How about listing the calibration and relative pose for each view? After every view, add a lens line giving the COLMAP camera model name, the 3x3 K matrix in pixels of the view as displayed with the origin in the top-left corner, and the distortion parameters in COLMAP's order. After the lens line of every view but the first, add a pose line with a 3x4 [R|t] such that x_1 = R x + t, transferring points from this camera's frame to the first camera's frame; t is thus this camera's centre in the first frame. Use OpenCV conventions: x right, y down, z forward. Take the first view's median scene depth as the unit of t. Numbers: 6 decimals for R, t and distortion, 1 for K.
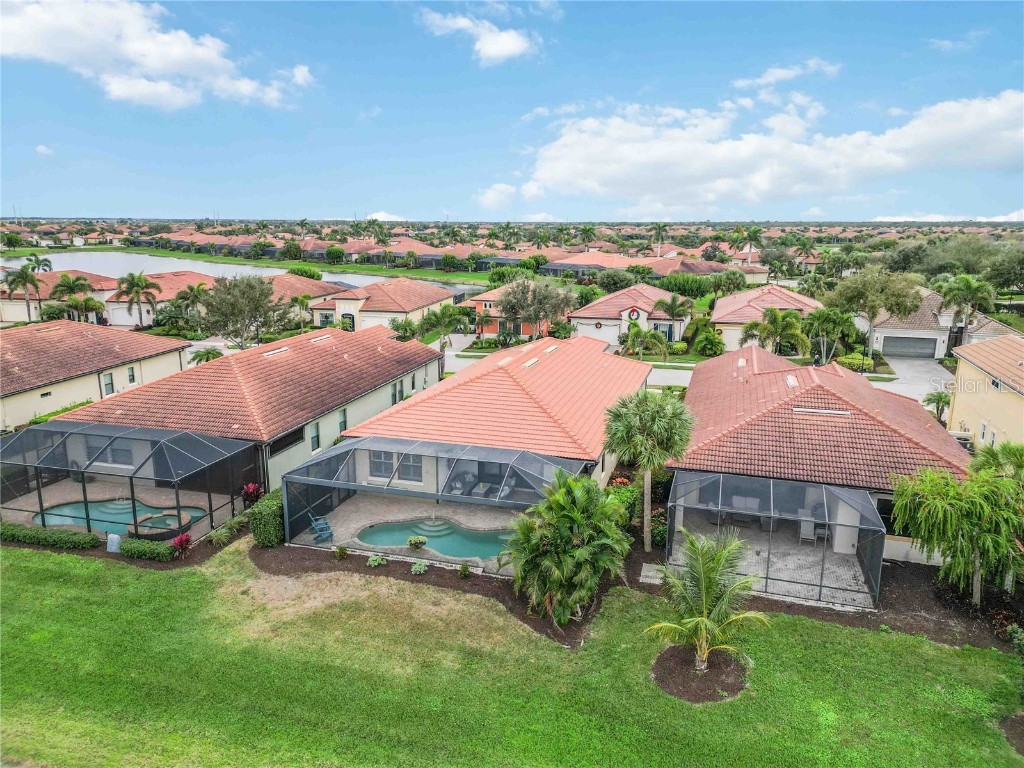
lens RADIAL K [[714.0, 0, 512.0], [0, 714.0, 384.0], [0, 0, 1]] dist [0.074135, -0.079081]
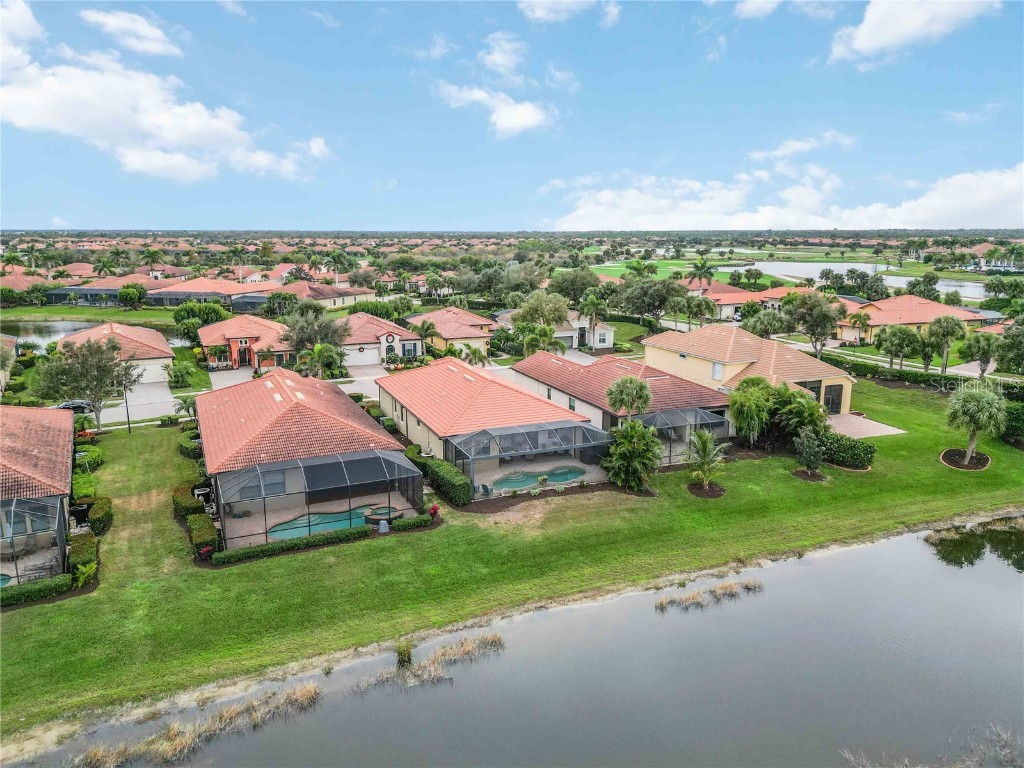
lens RADIAL K [[726.8, 0, 512.0], [0, 726.8, 384.0], [0, 0, 1]] dist [0.081120, -0.093399]
pose [[0.768851, -0.136058, 0.624786, -1.057898], [0.144938, 0.988750, 0.036960, -0.073365], [-0.622786, 0.062138, 0.779921, -0.297182]]
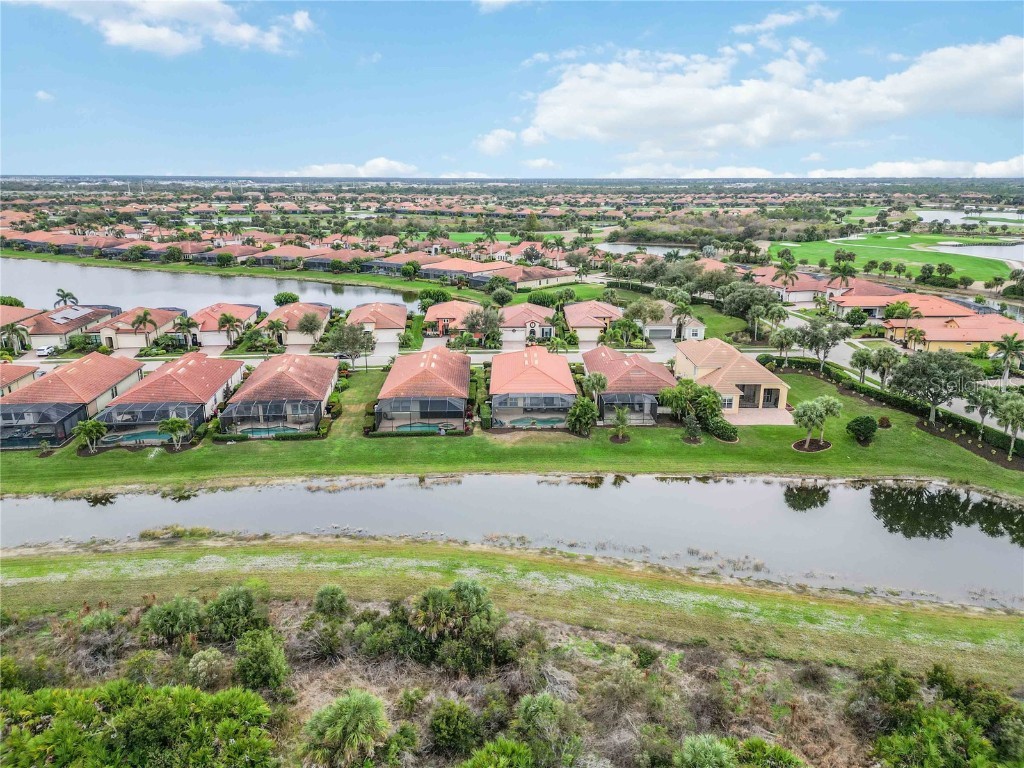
lens RADIAL K [[711.9, 0, 512.0], [0, 711.9, 384.0], [0, 0, 1]] dist [0.108345, -0.155718]
pose [[0.954598, -0.085179, 0.285459, -0.971583], [0.068073, 0.995268, 0.069338, -0.163829], [-0.290014, -0.046758, 0.955879, -1.797532]]
